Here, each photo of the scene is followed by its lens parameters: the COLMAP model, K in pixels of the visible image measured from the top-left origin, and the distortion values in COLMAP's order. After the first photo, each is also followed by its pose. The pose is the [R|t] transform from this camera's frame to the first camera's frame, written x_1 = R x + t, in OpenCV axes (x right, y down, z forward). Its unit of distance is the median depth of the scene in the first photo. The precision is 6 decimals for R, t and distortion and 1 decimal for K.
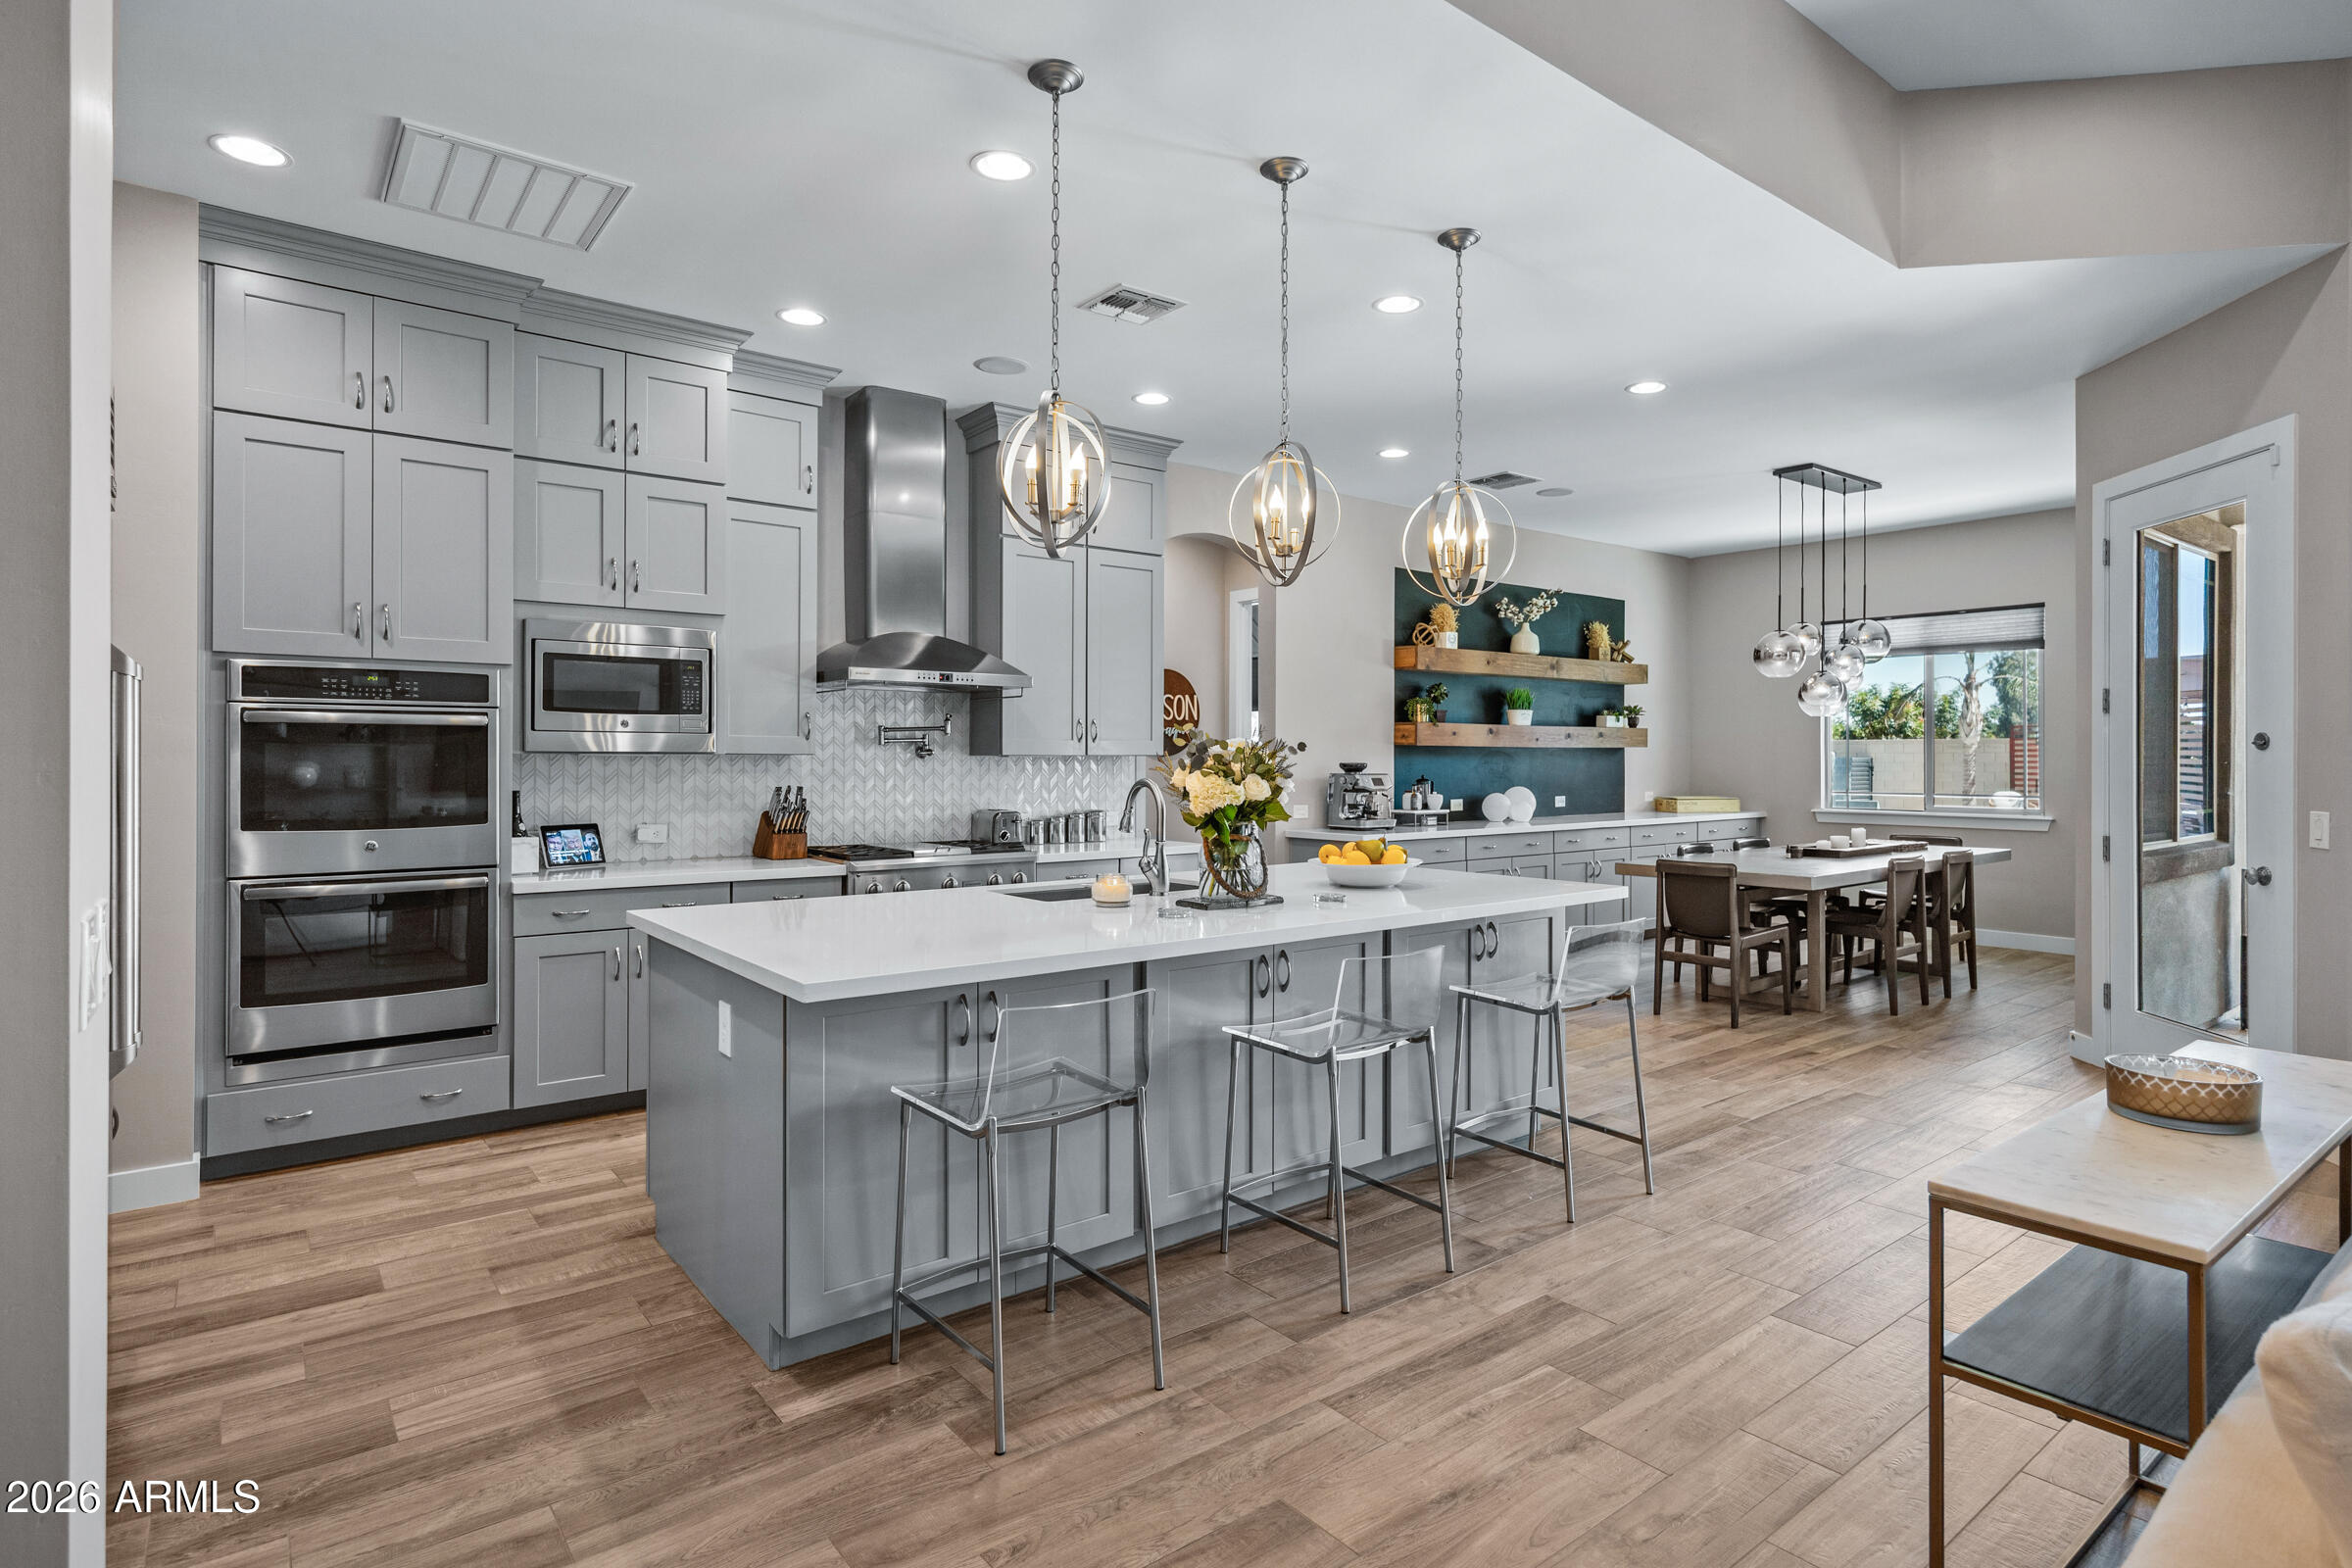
lens RADIAL K [[1197.7, 0, 1168.7], [0, 1197.7, 763.9], [0, 0, 1]] dist [-0.001493, -0.000030]
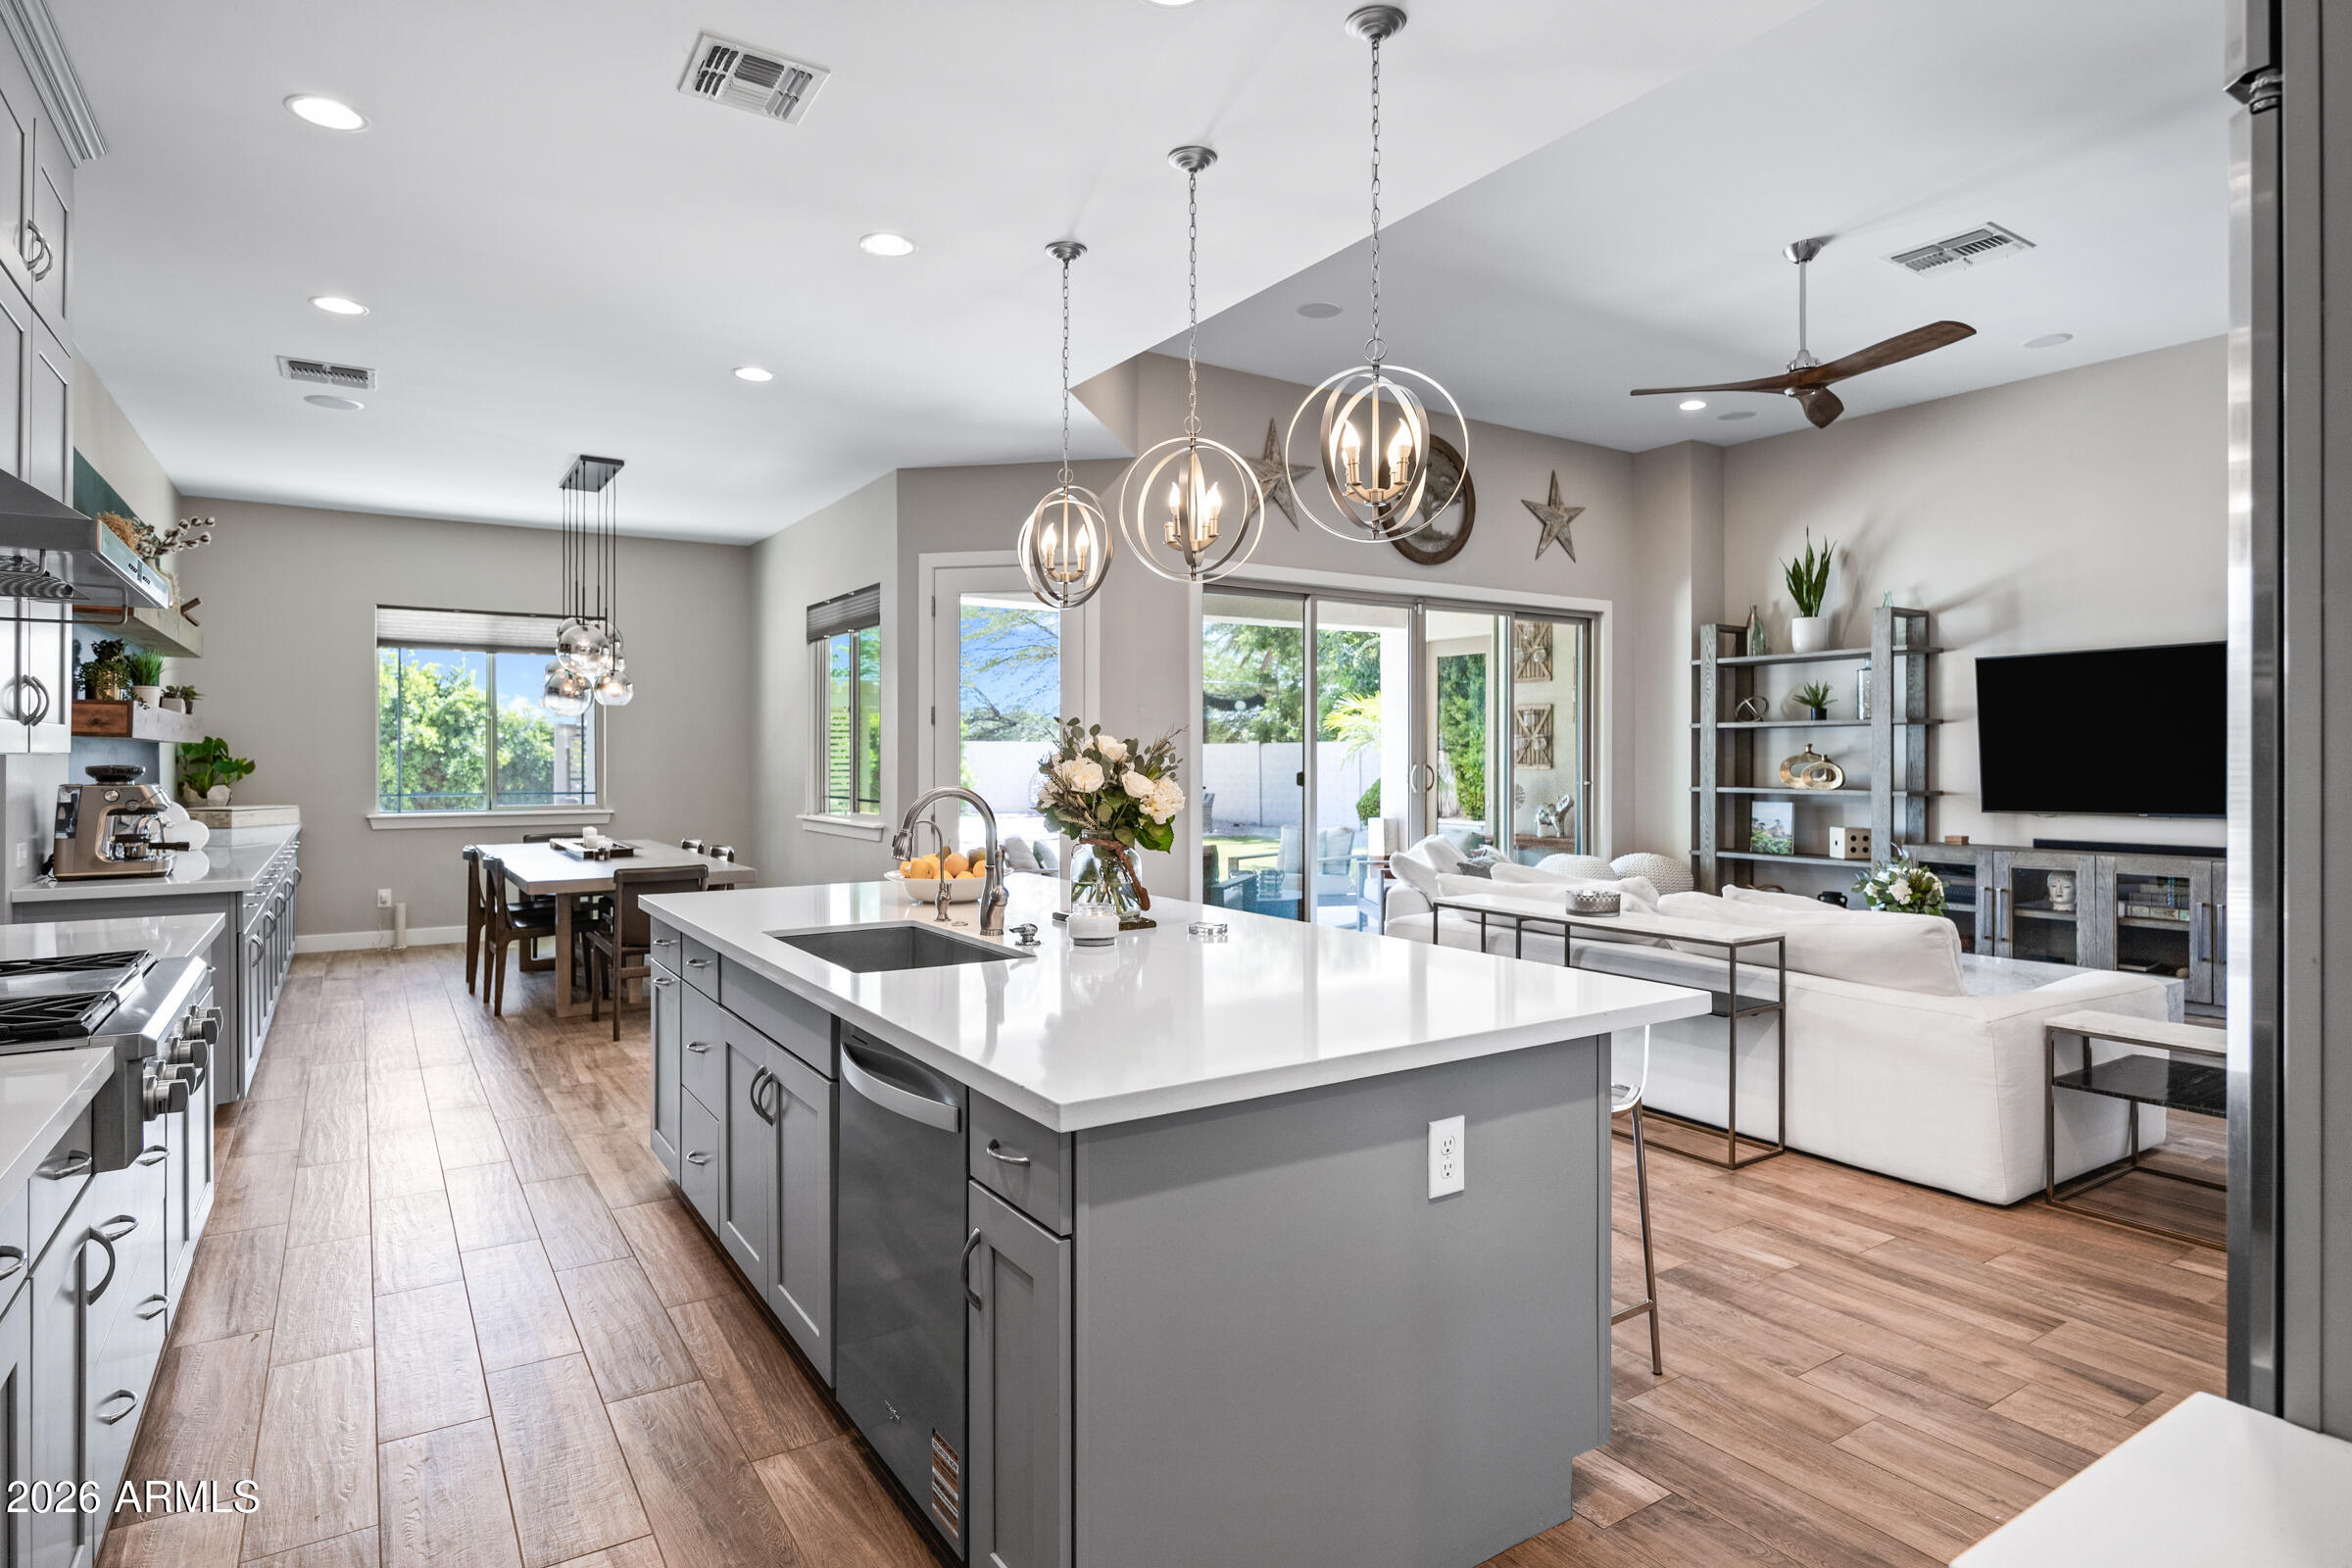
lens RADIAL K [[1270.7, 0, 1146.0], [0, 1270.7, 762.8], [0, 0, 1]] dist [-0.002323, 0.003333]
pose [[0.084868, -0.005146, 0.996379, -0.578033], [0.005647, 0.999973, 0.004683, -0.003102], [-0.996376, 0.005229, 0.084894, 0.579795]]
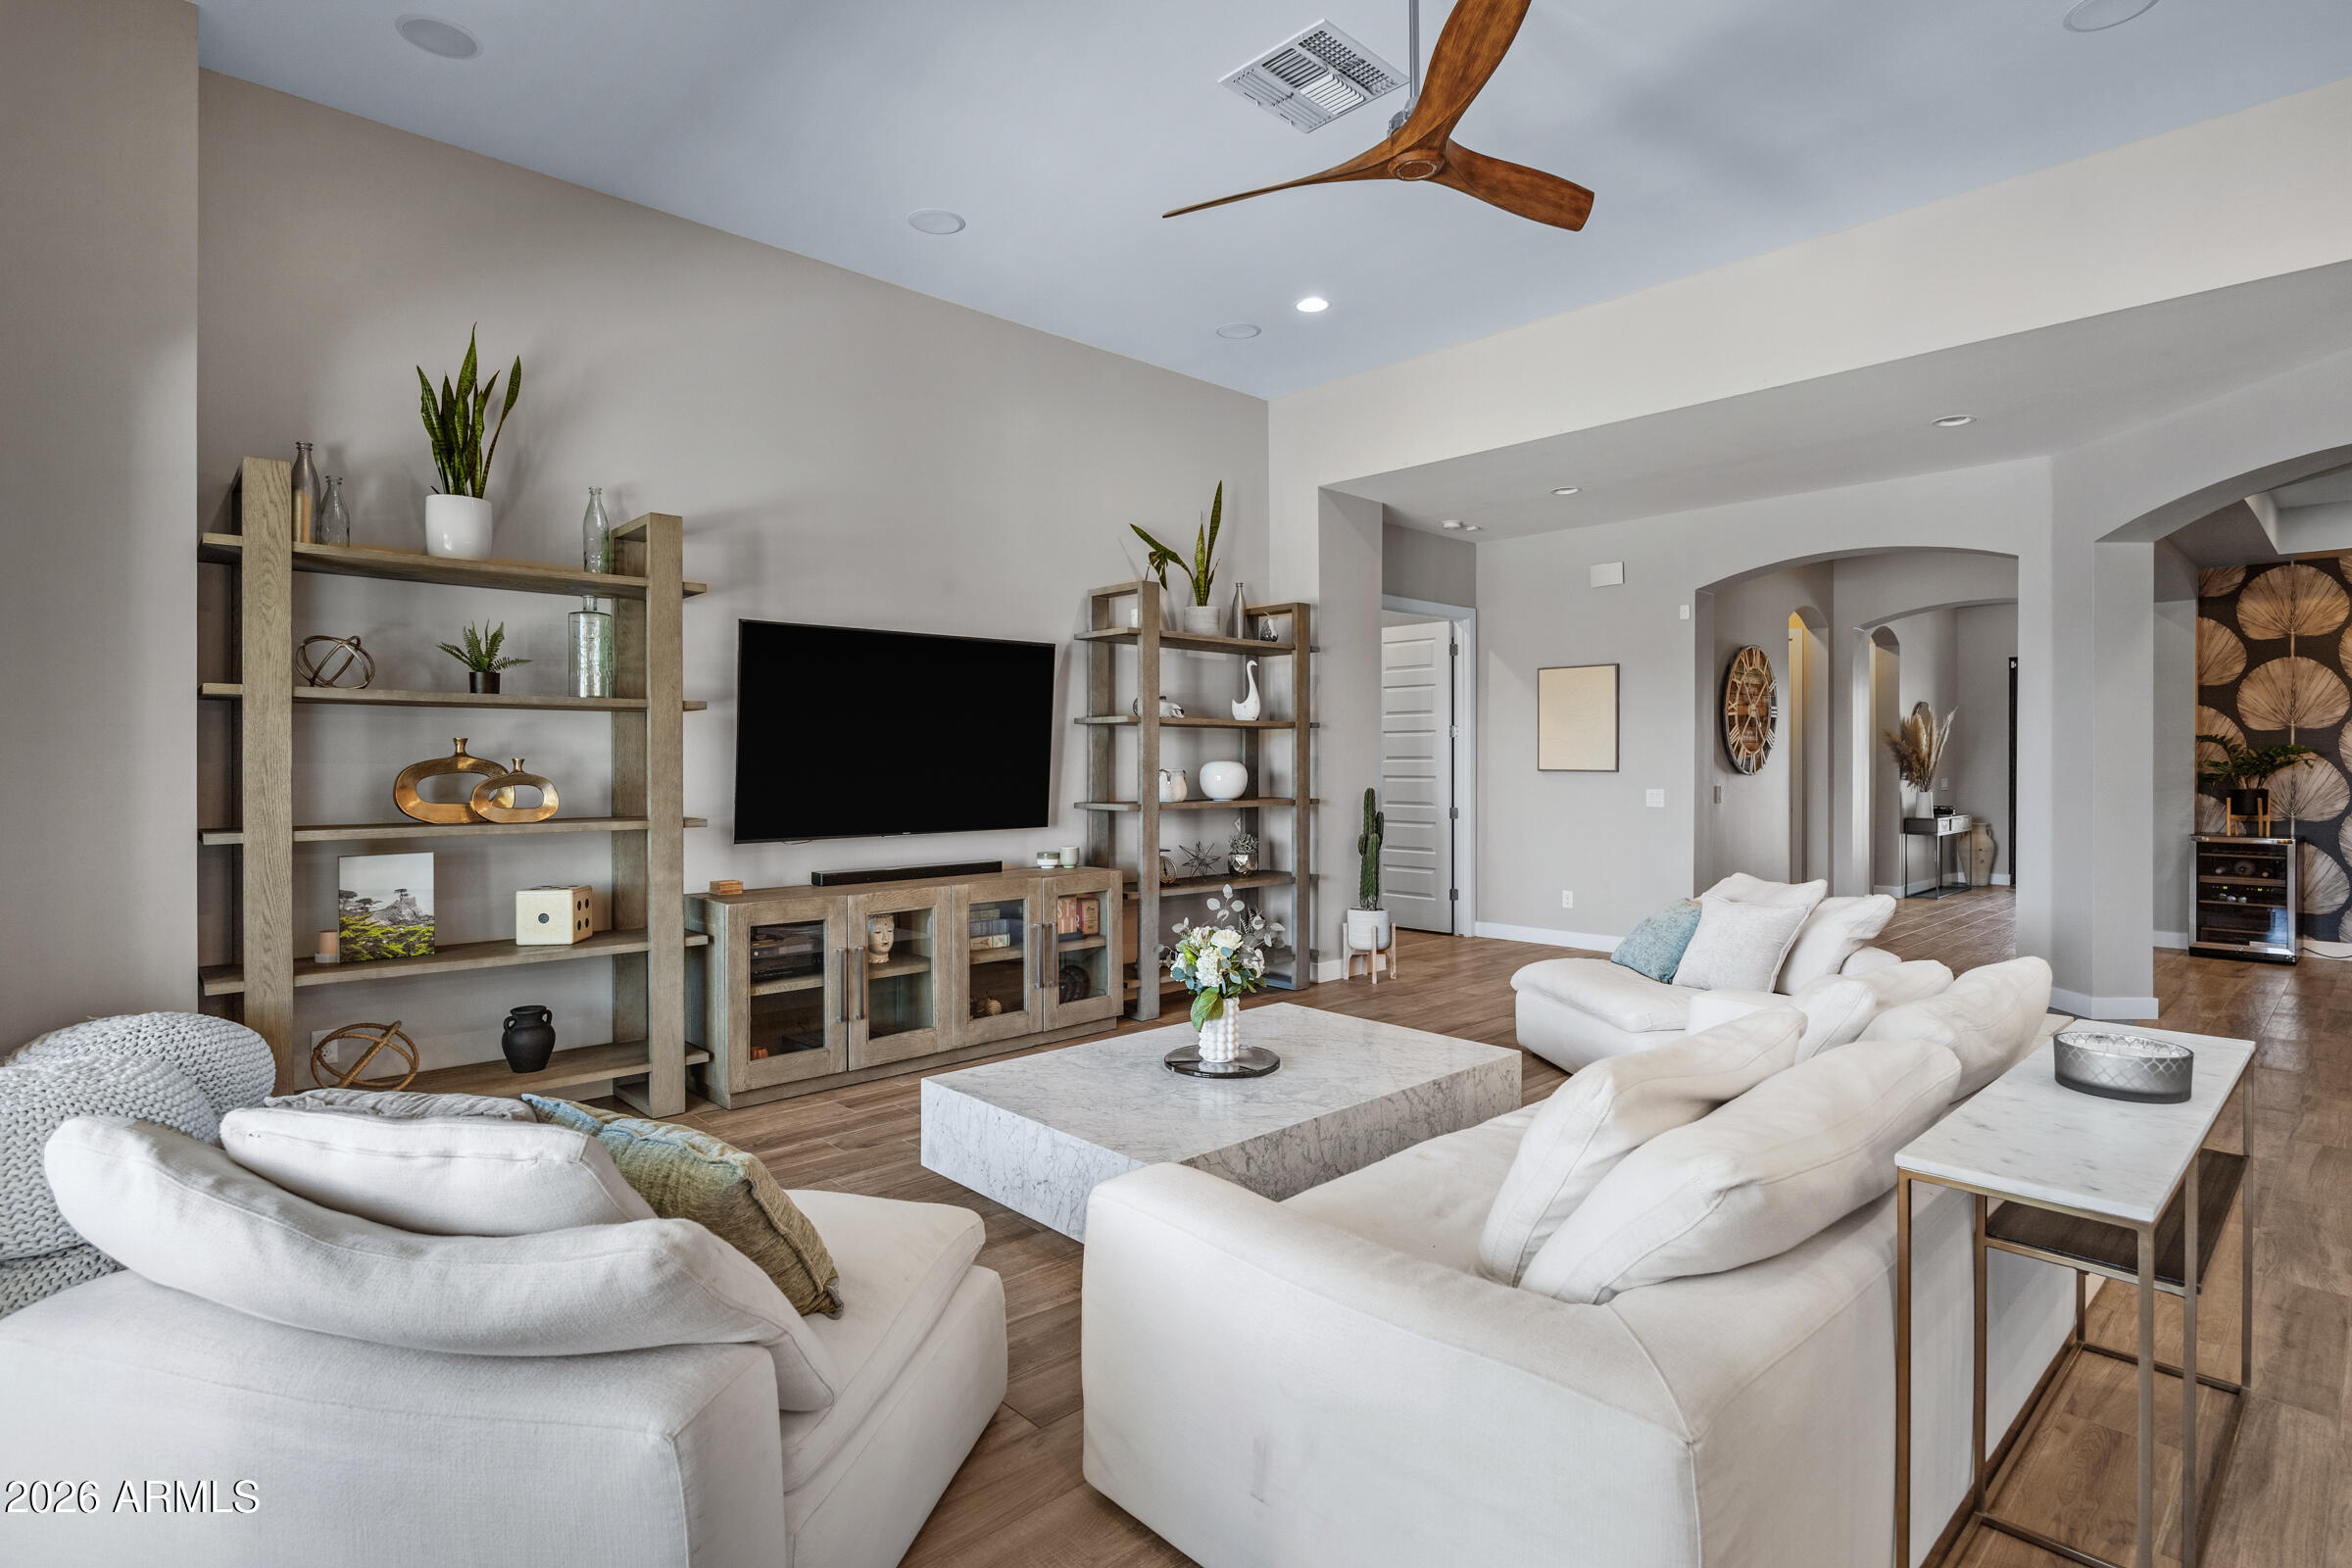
lens RADIAL K [[1197.7, 0, 1178.3], [0, 1197.7, 771.5], [0, 0, 1]] dist [-0.001493, -0.000030]
pose [[-0.992271, 0.002598, -0.124064, 0.661262], [0.001494, 0.999958, 0.008989, 0.001324], [0.124082, 0.008734, -0.992234, 0.716159]]
